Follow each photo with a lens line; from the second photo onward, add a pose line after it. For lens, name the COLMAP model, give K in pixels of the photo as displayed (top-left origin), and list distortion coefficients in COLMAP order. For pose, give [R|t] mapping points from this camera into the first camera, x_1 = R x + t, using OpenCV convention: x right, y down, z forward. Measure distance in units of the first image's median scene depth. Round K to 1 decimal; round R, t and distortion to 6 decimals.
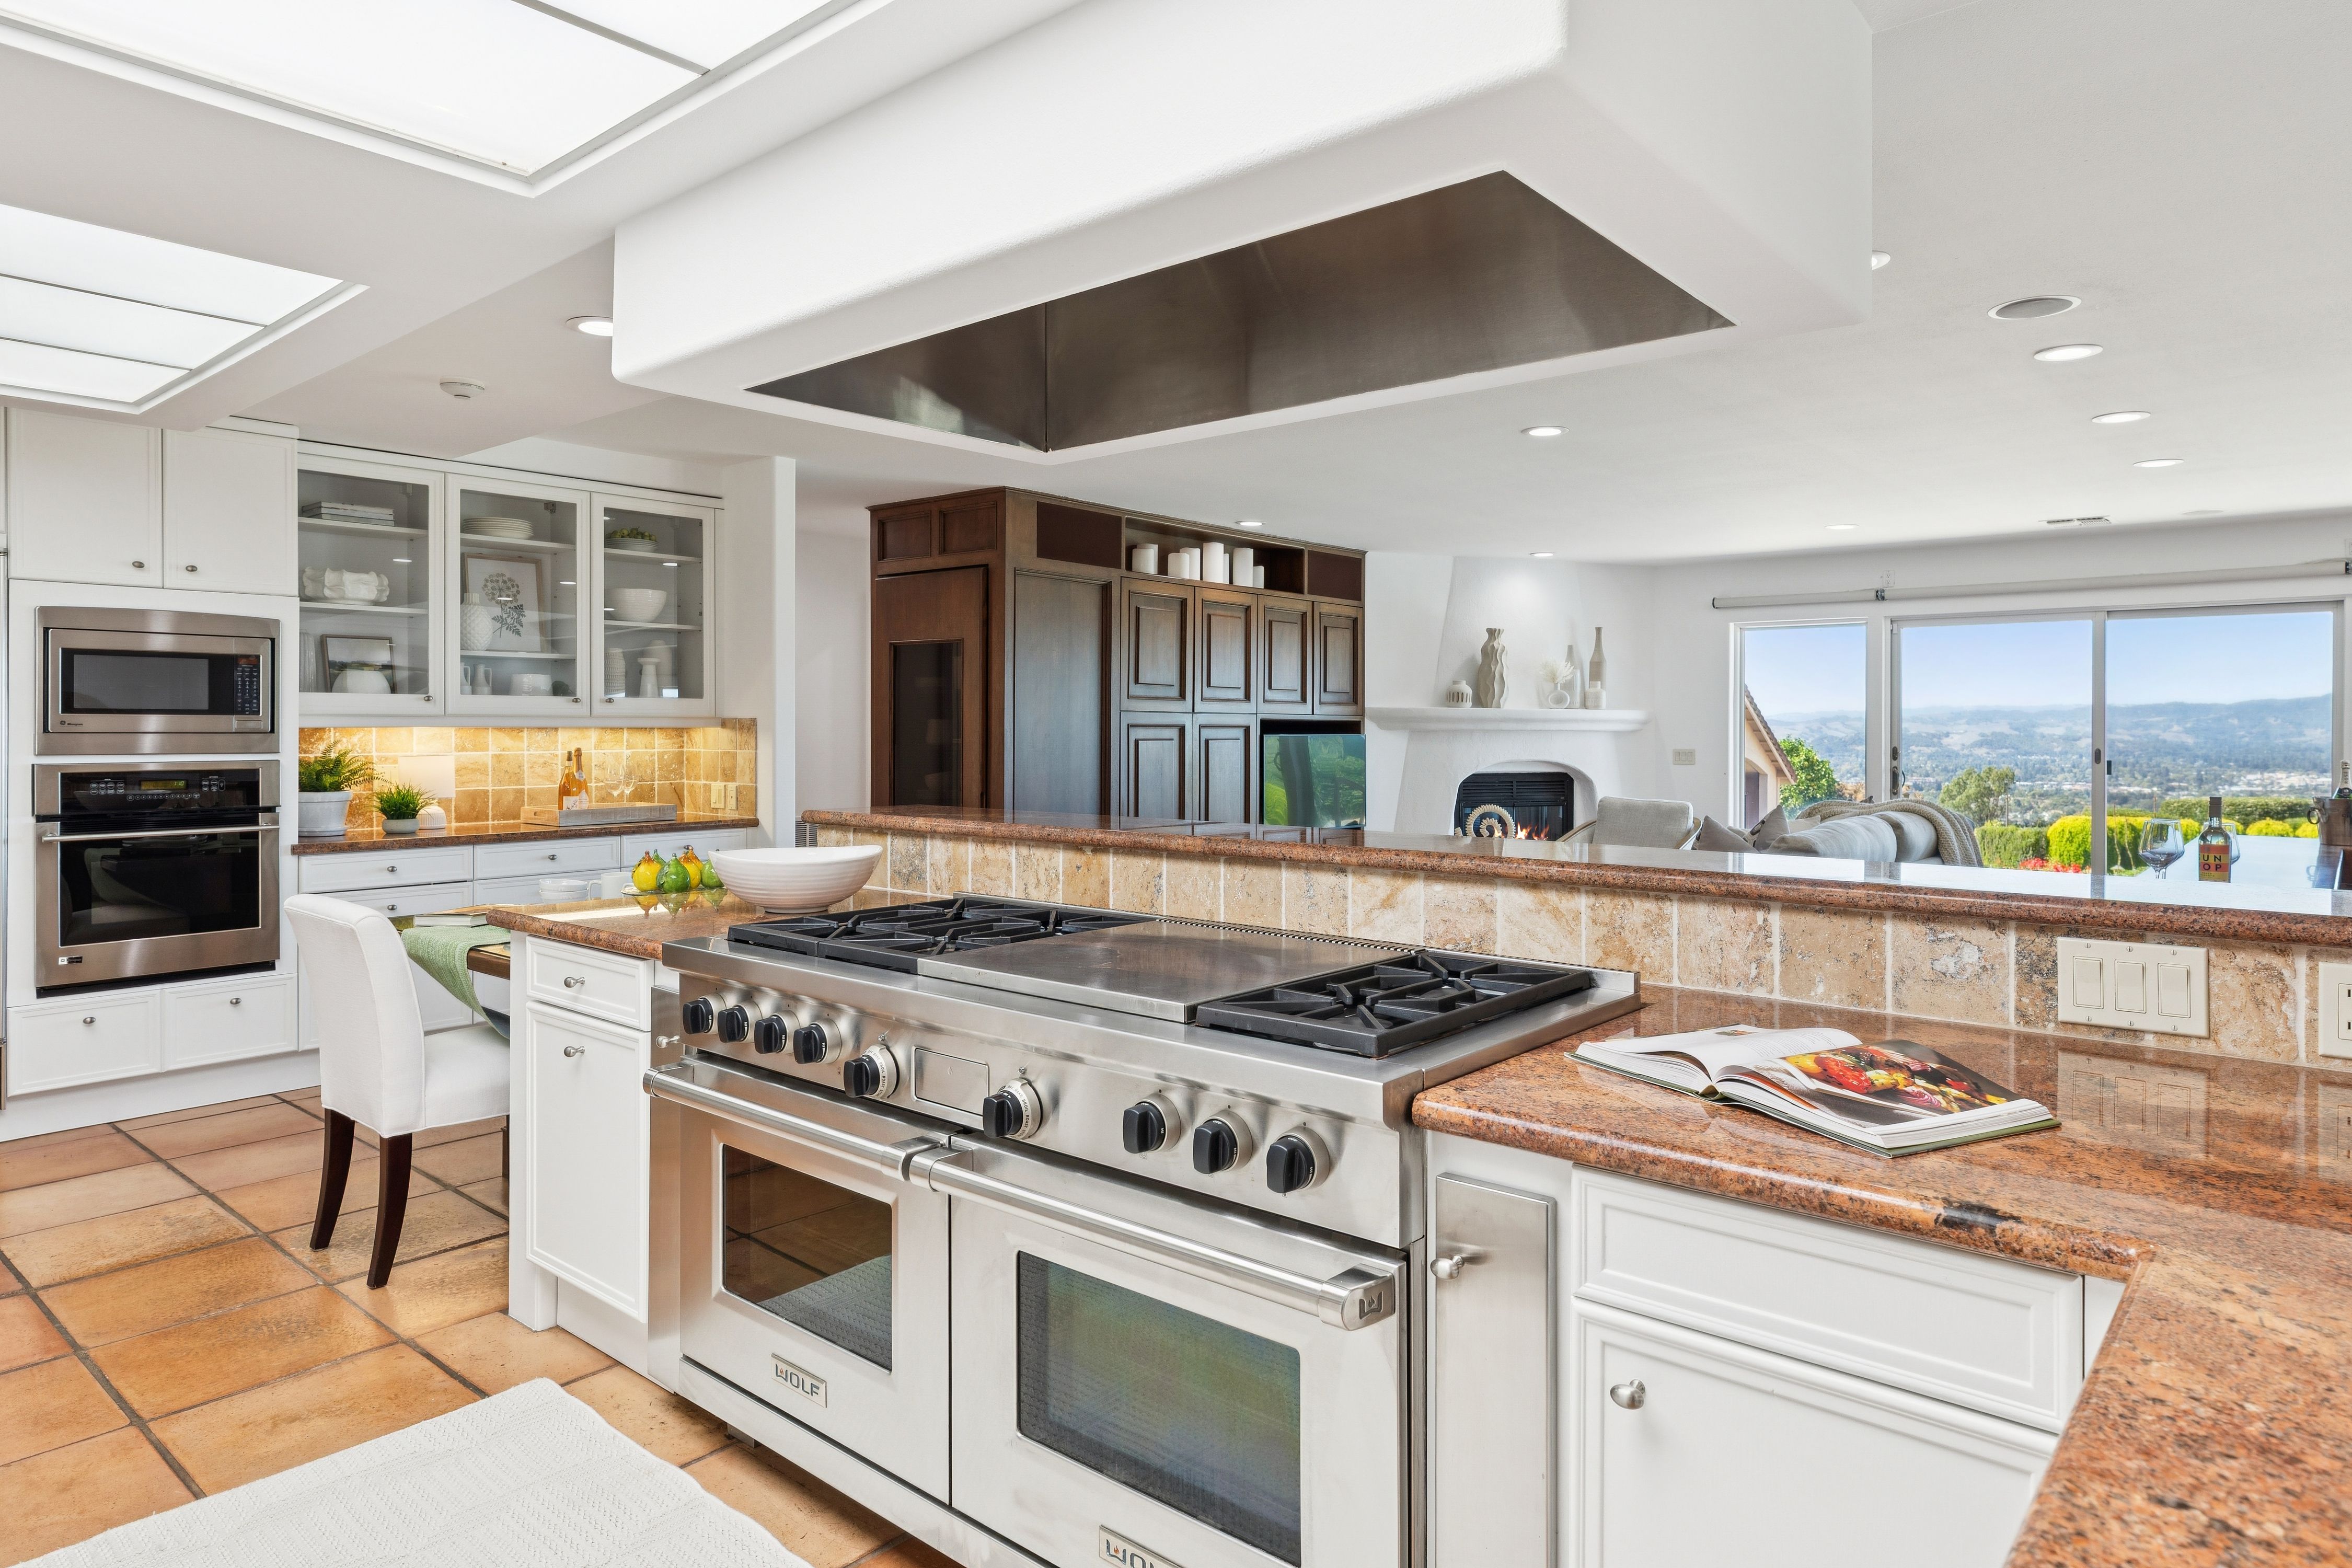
lens RADIAL K [[1389.7, 0, 1172.4], [0, 1389.7, 731.3], [0, 0, 1]] dist [0.000346, 0.001538]
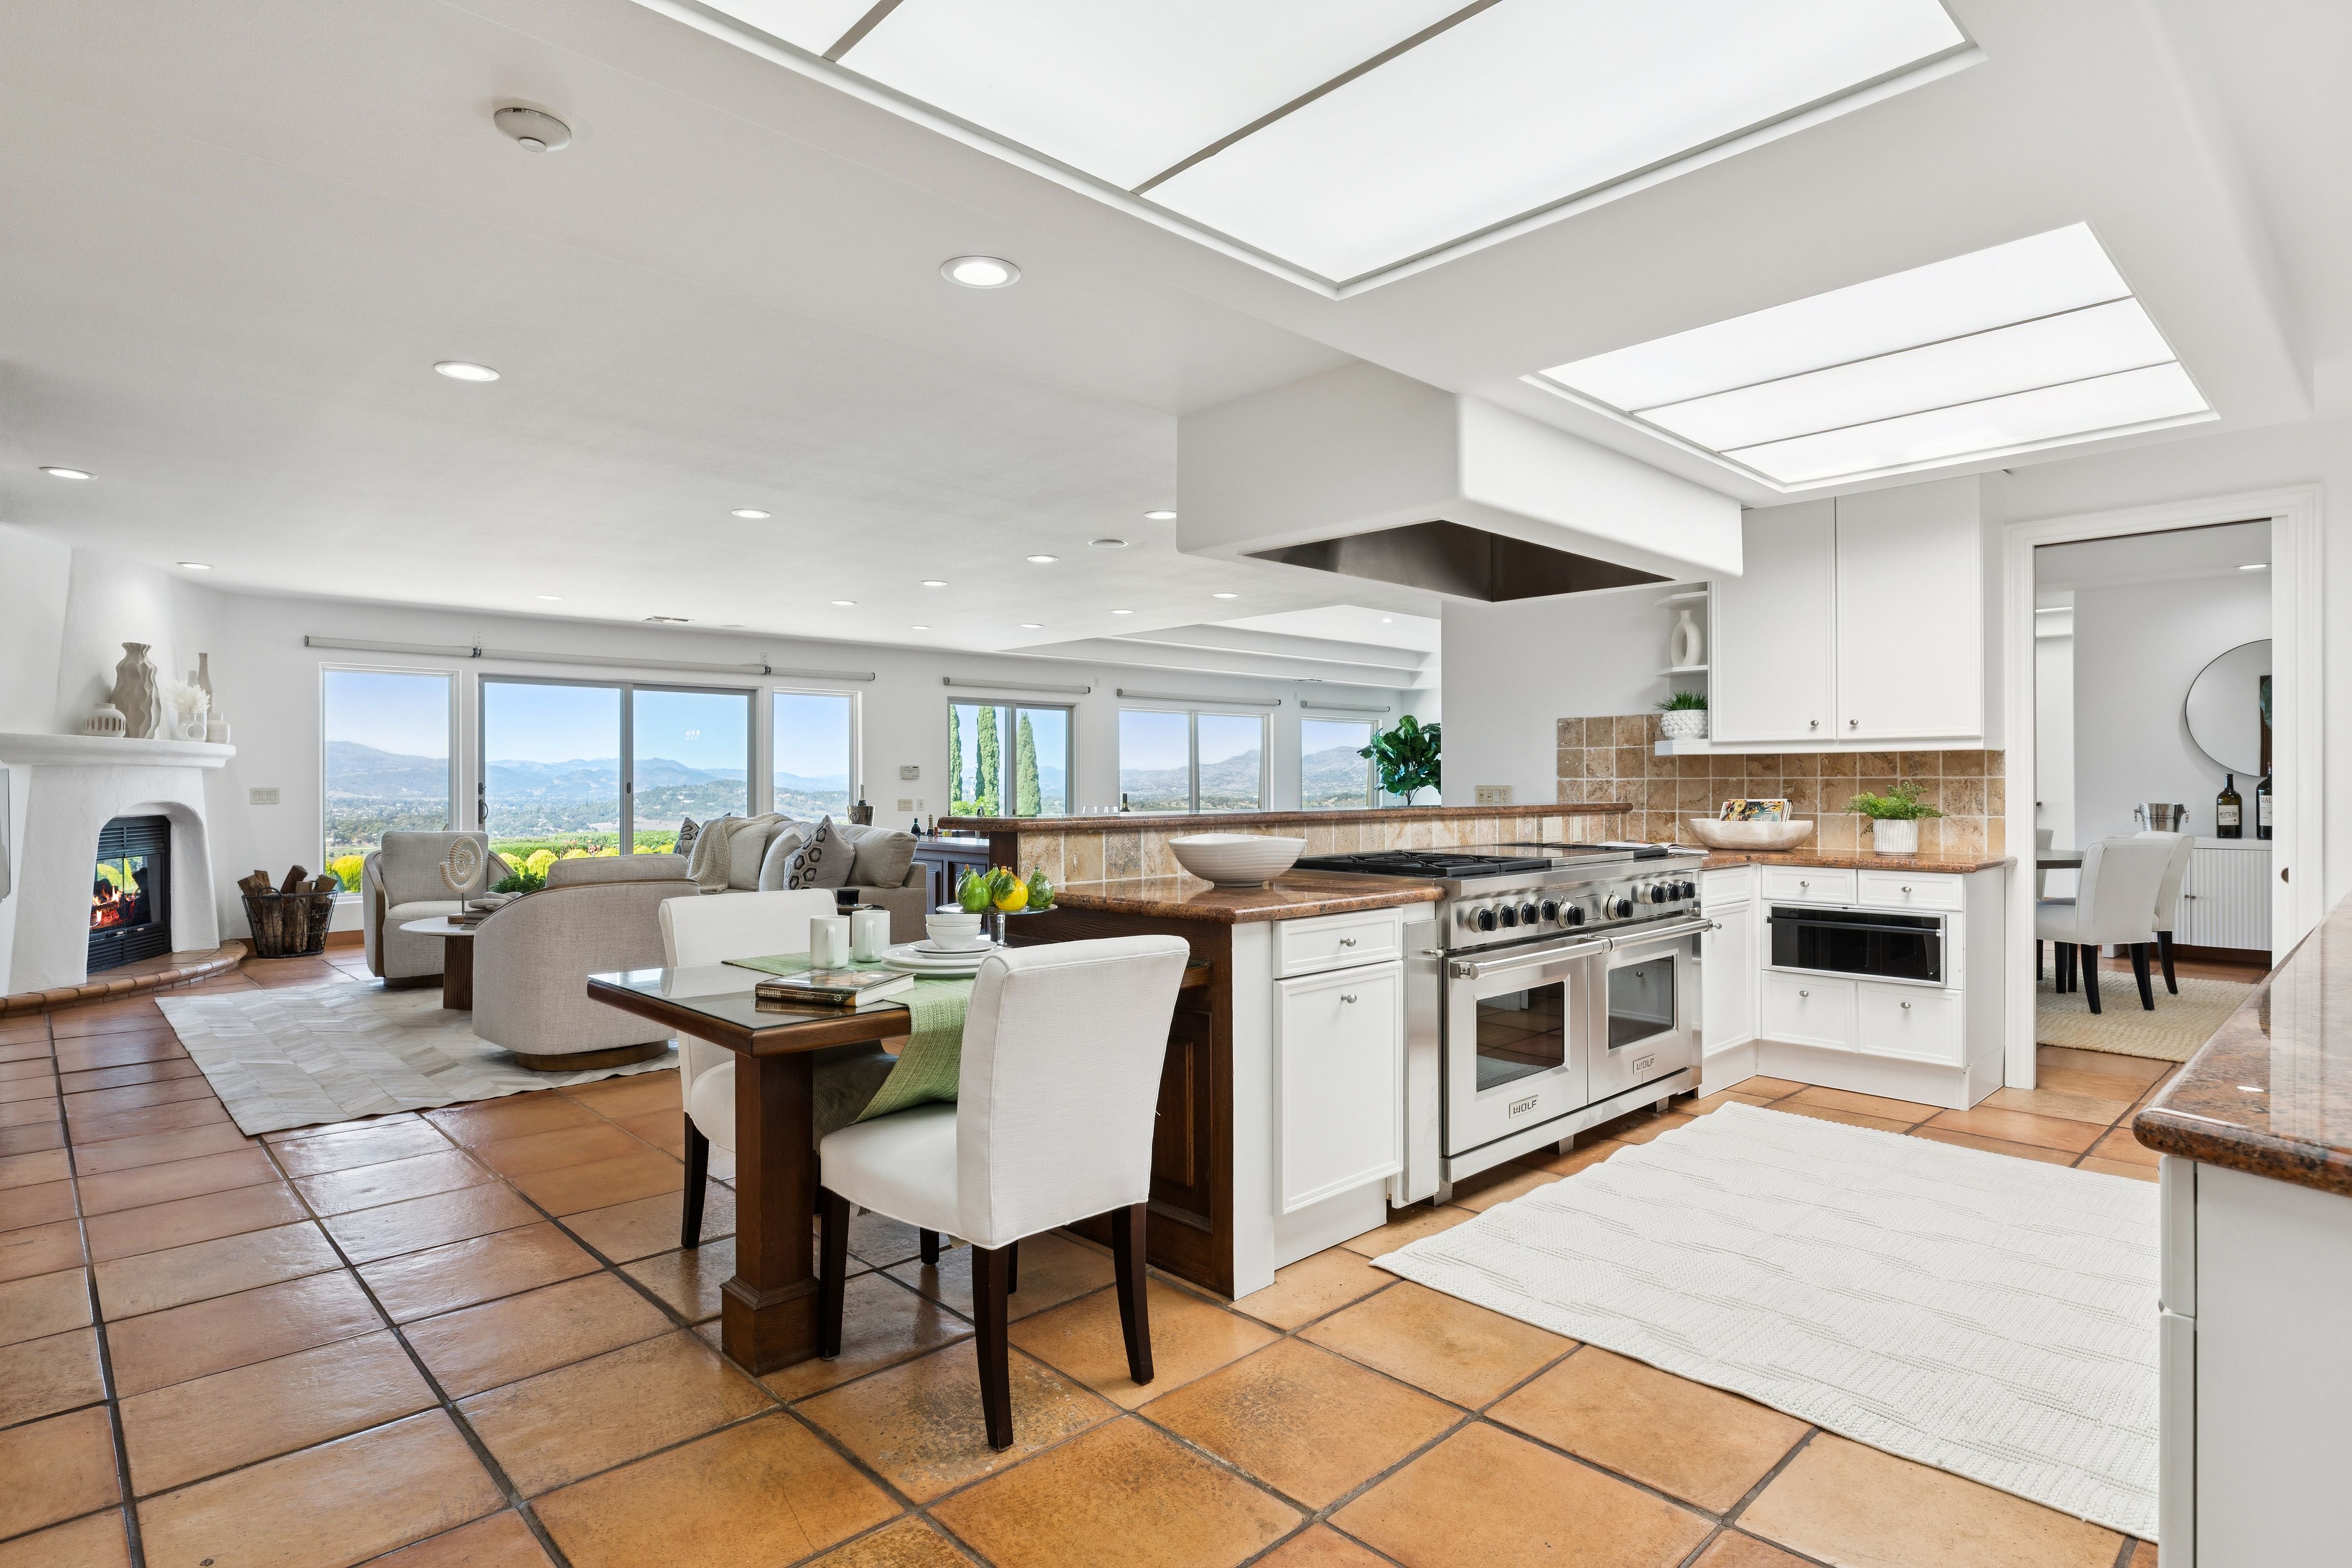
lens RADIAL K [[1235.2, 0, 1163.7], [0, 1235.2, 777.8], [0, 0, 1]] dist [0.000863, 0.001236]
pose [[0.097790, 0.000910, 0.995207, -0.458883], [0.003969, 0.999991, -0.001305, 0.010676], [-0.995199, 0.004078, 0.097785, 0.315607]]
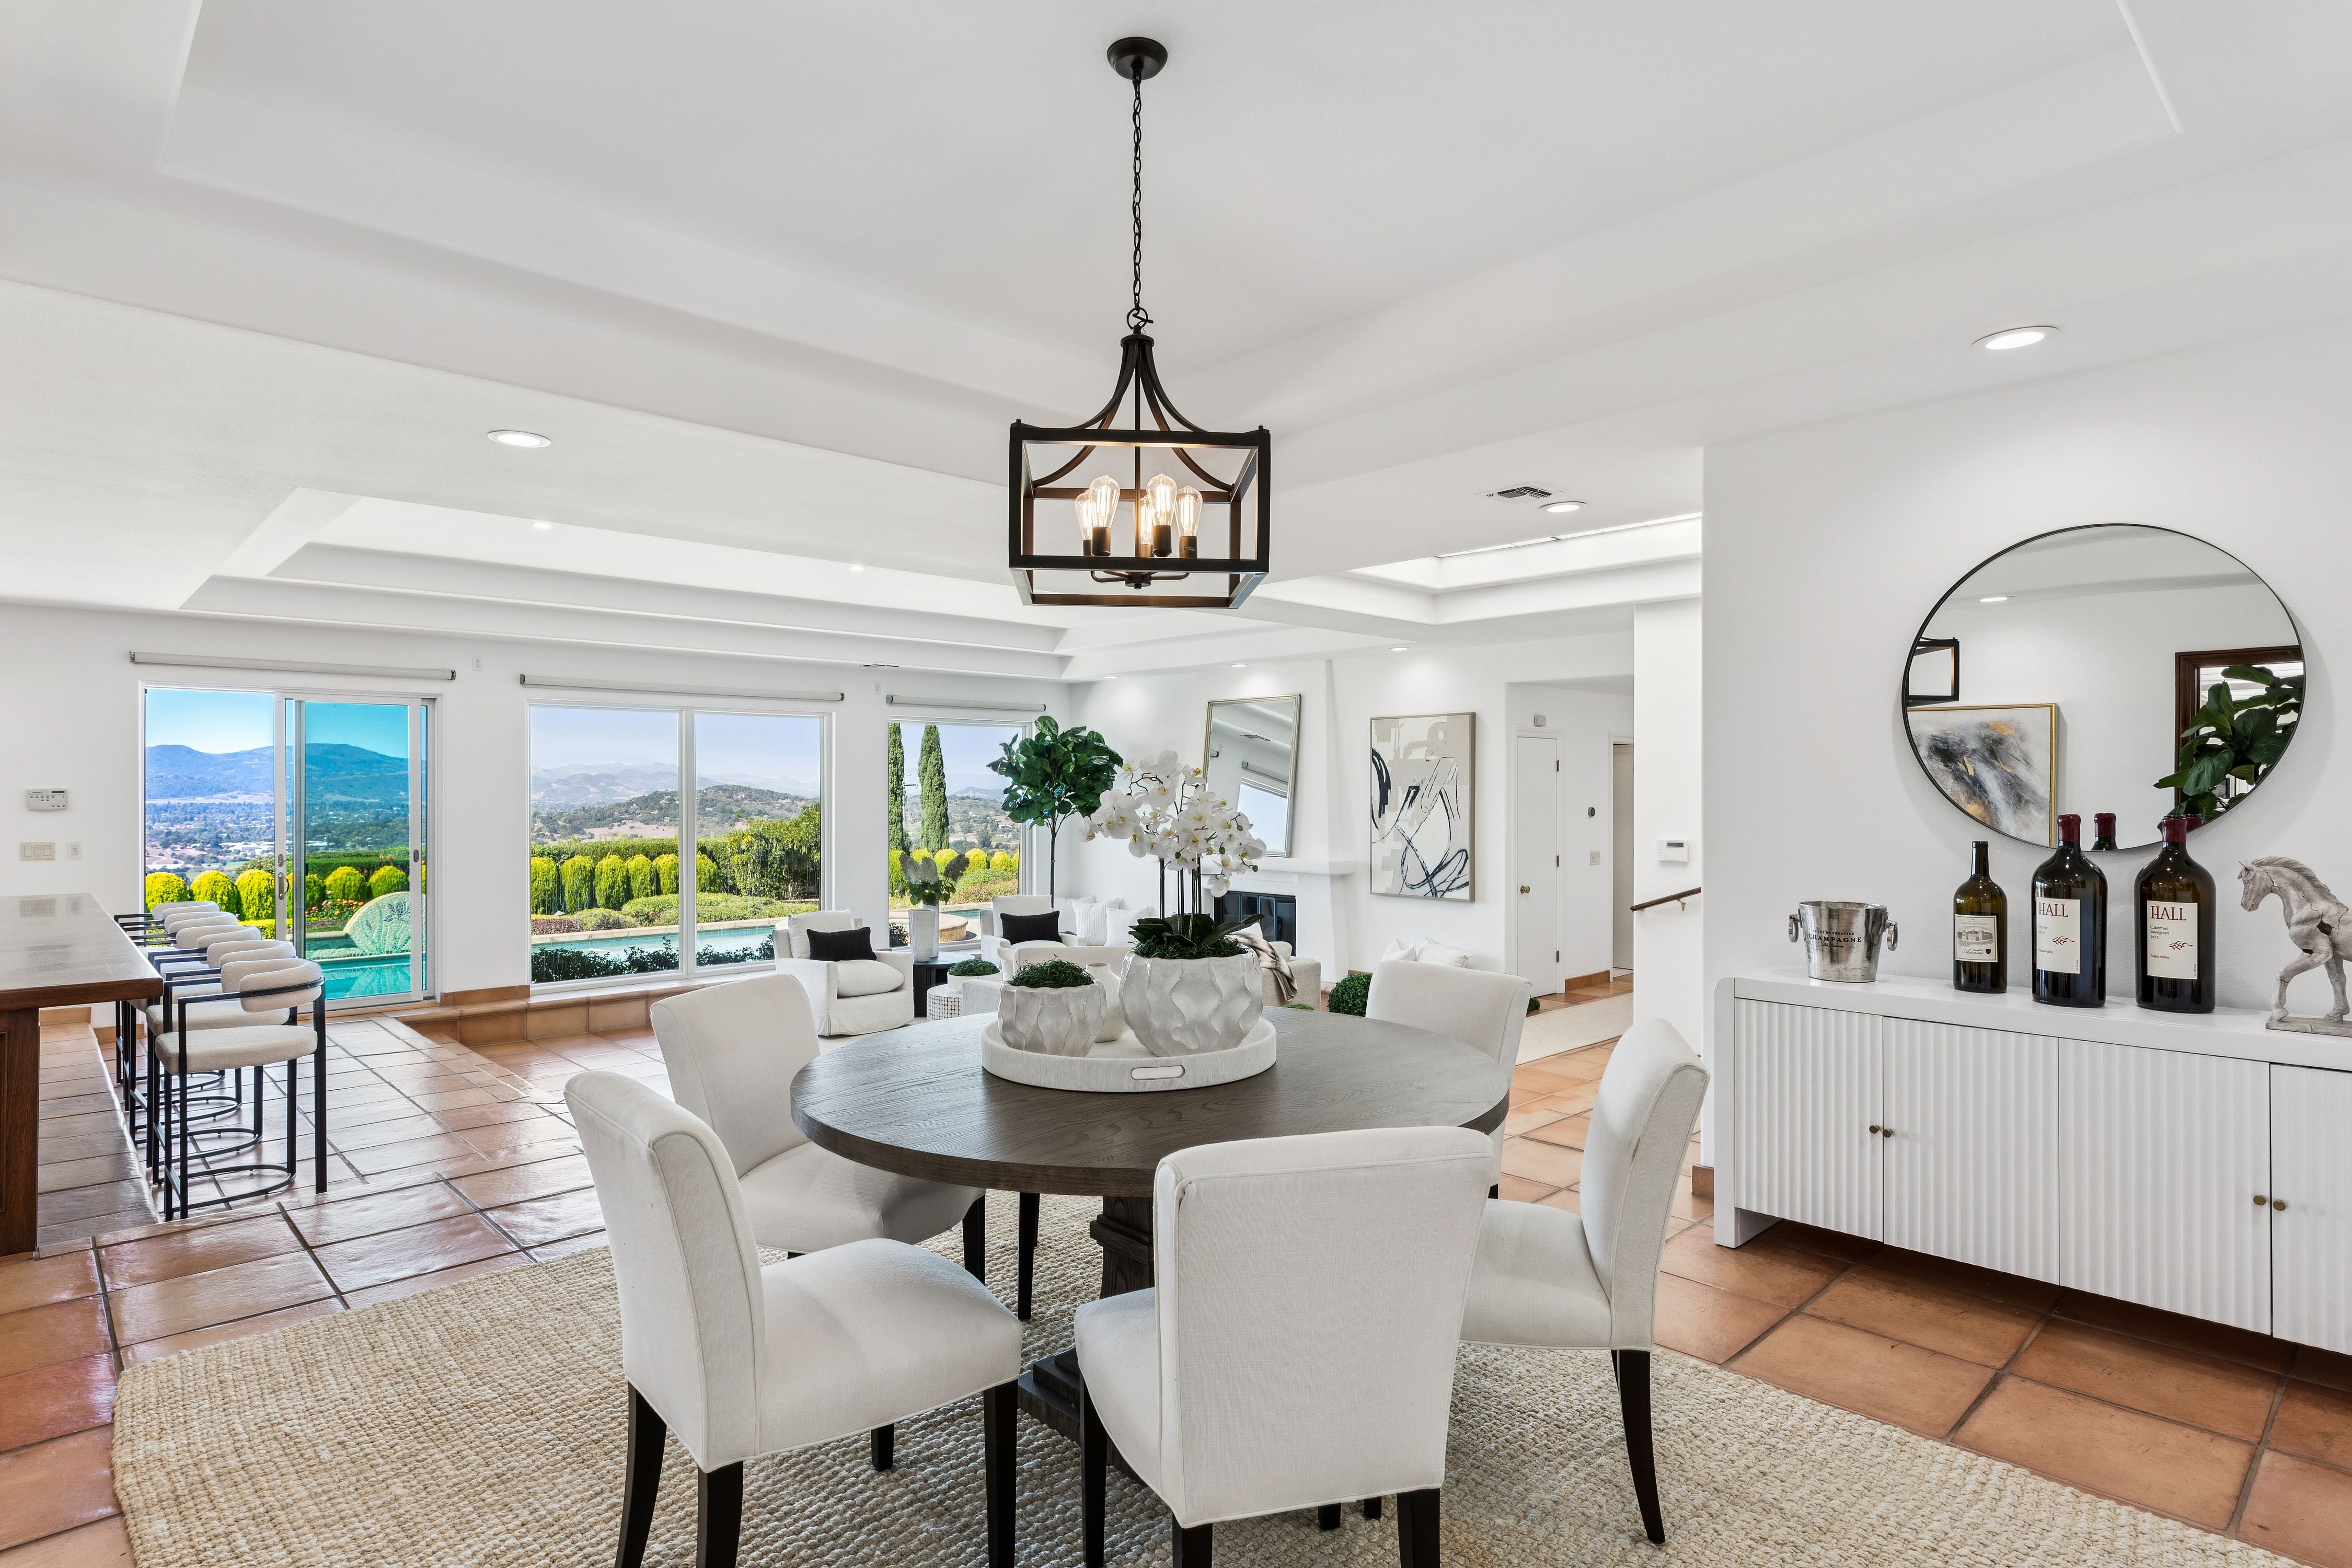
lens RADIAL K [[1235.2, 0, 1175.9], [0, 1235.2, 780.9], [0, 0, 1]] dist [0.000863, 0.001236]
pose [[0.102211, 0.003413, 0.994757, 0.067119], [0.000754, 0.999994, -0.003509, -0.007251], [-0.994762, 0.001109, 0.102207, -0.128058]]
